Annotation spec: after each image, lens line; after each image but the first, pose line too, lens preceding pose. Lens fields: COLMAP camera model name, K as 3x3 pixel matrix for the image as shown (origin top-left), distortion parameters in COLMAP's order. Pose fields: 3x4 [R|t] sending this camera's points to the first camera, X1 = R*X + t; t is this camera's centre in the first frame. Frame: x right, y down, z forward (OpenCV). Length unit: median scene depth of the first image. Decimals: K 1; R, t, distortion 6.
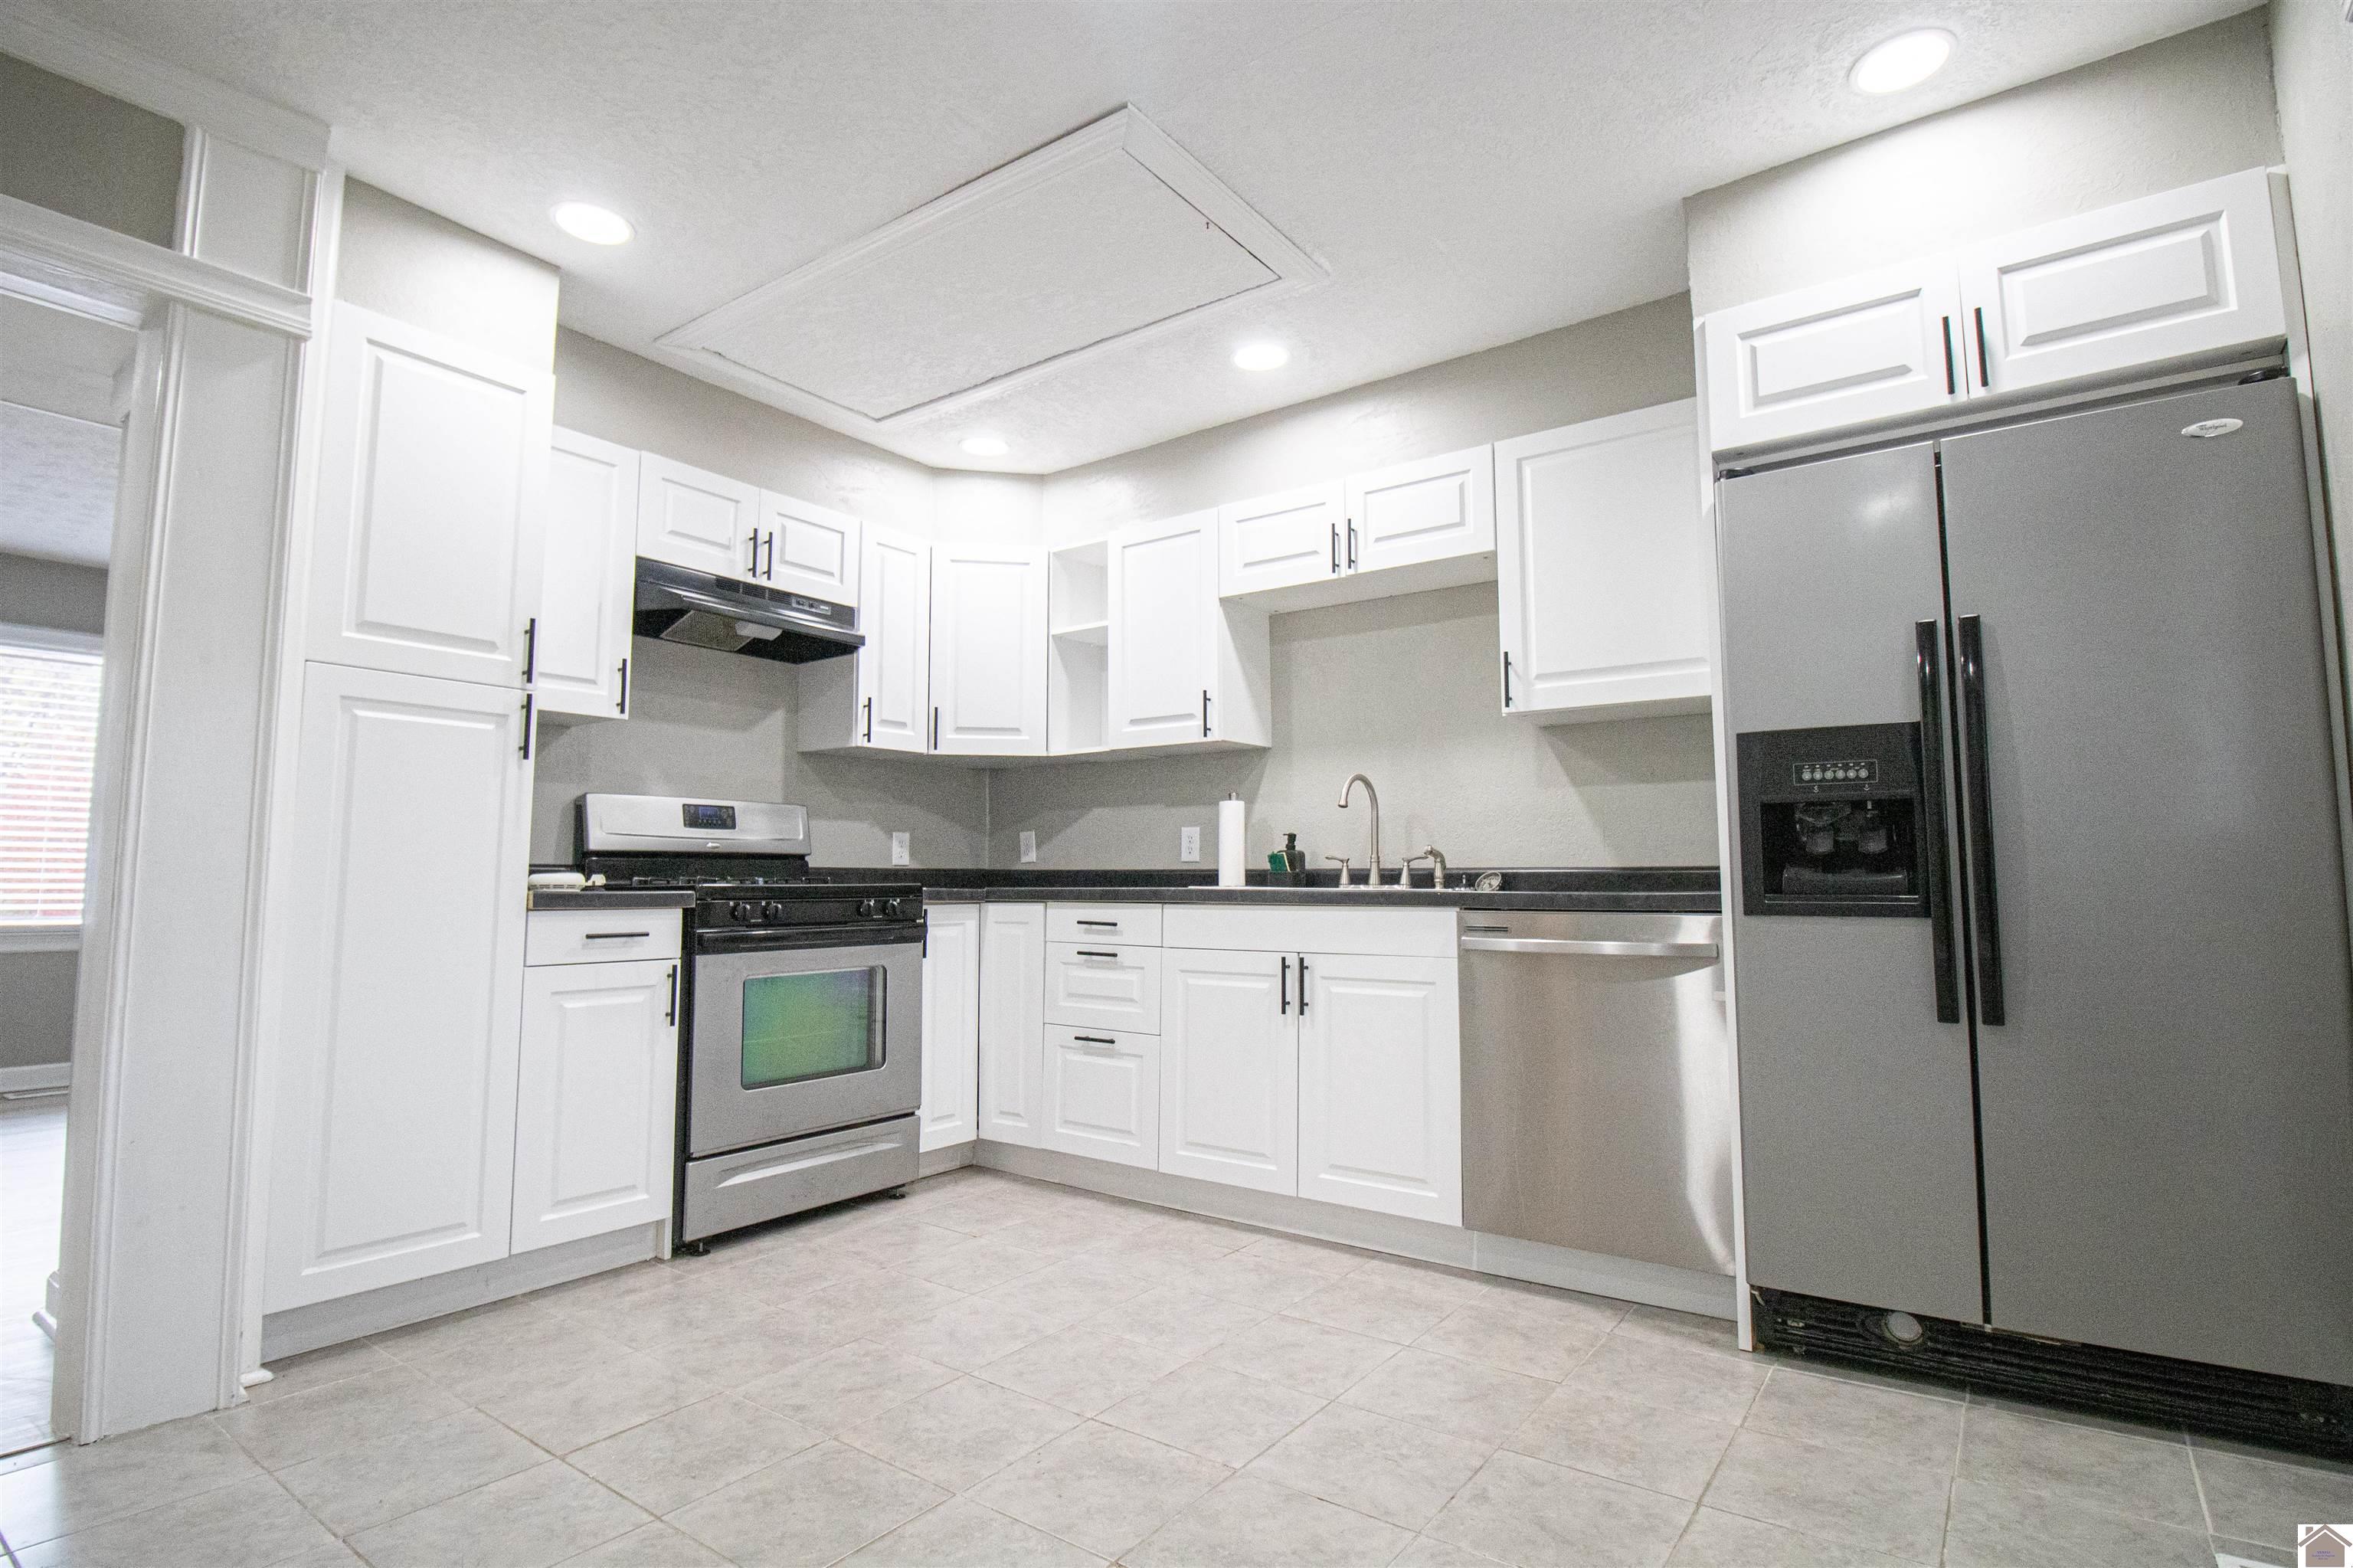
lens RADIAL K [[1144.7, 0, 1212.0], [0, 1144.7, 780.3], [0, 0, 1]] dist [0.002024, -0.014874]
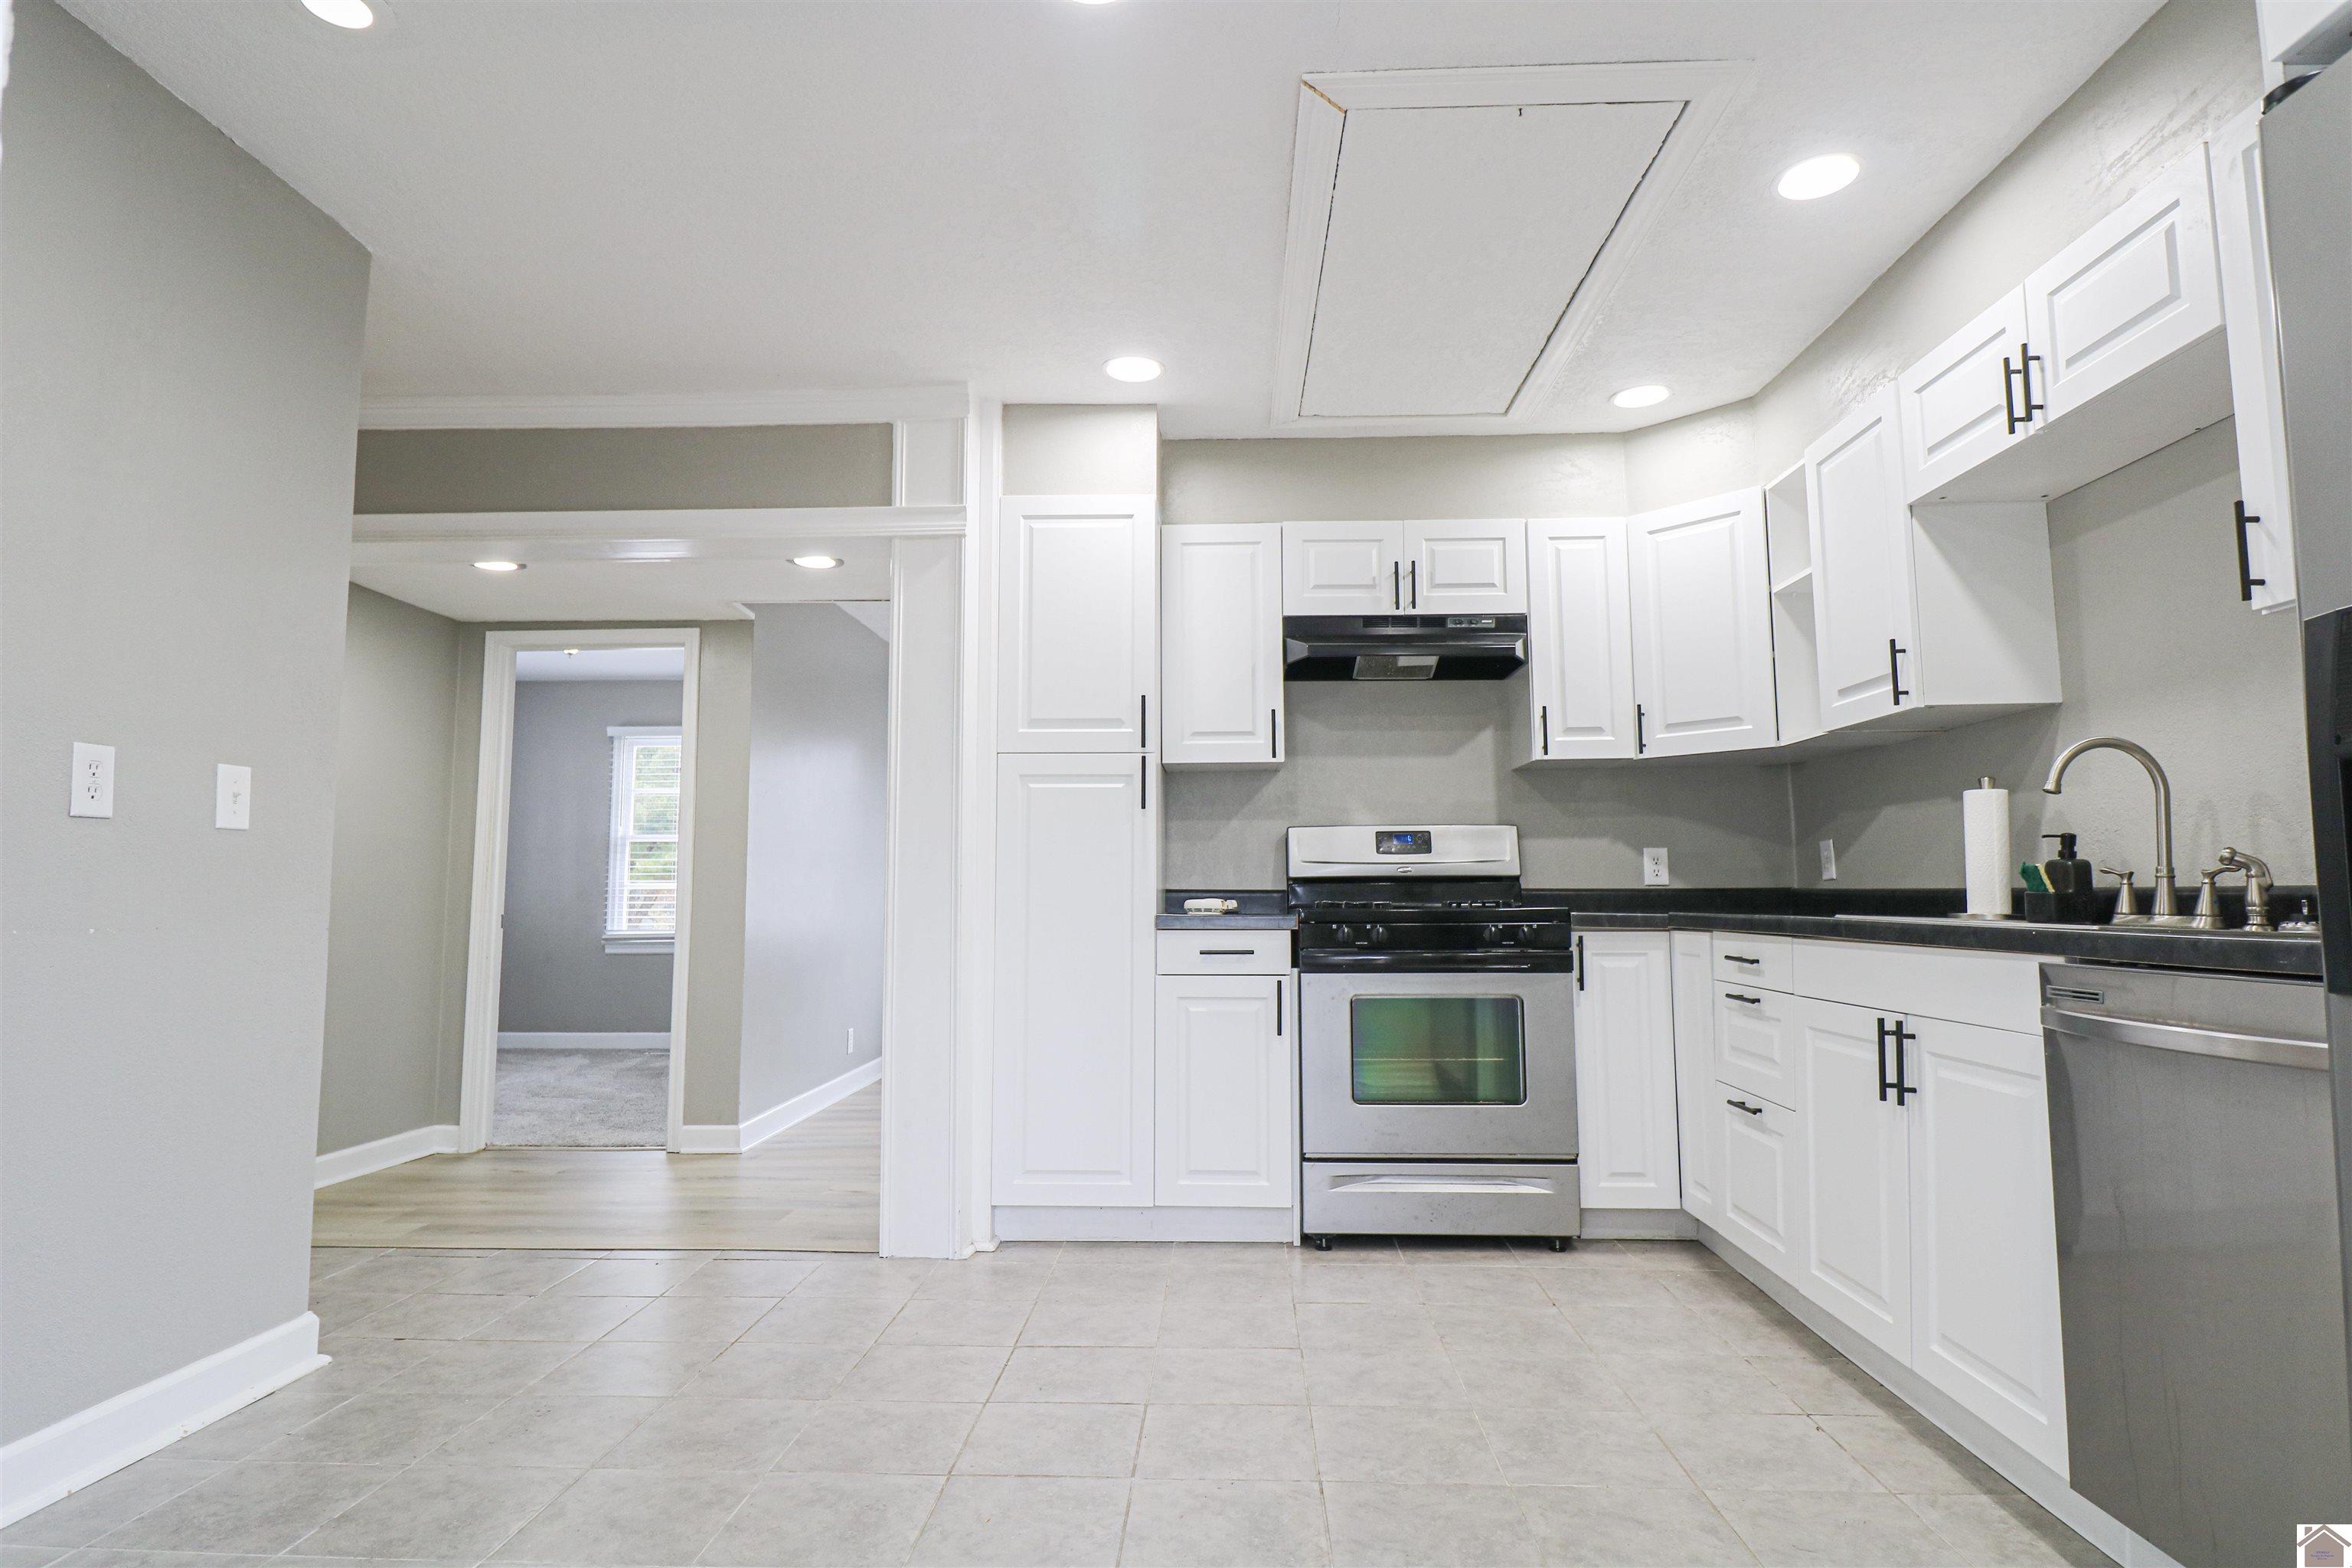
lens RADIAL K [[1266.8, 0, 1176.0], [0, 1266.8, 784.0], [0, 0, 1]] dist [-0.003634, -0.001508]
pose [[0.546716, -0.074552, -0.833993, 0.424635], [0.076564, 0.996307, -0.038871, 0.008170], [0.833810, -0.042603, 0.550405, 0.198386]]
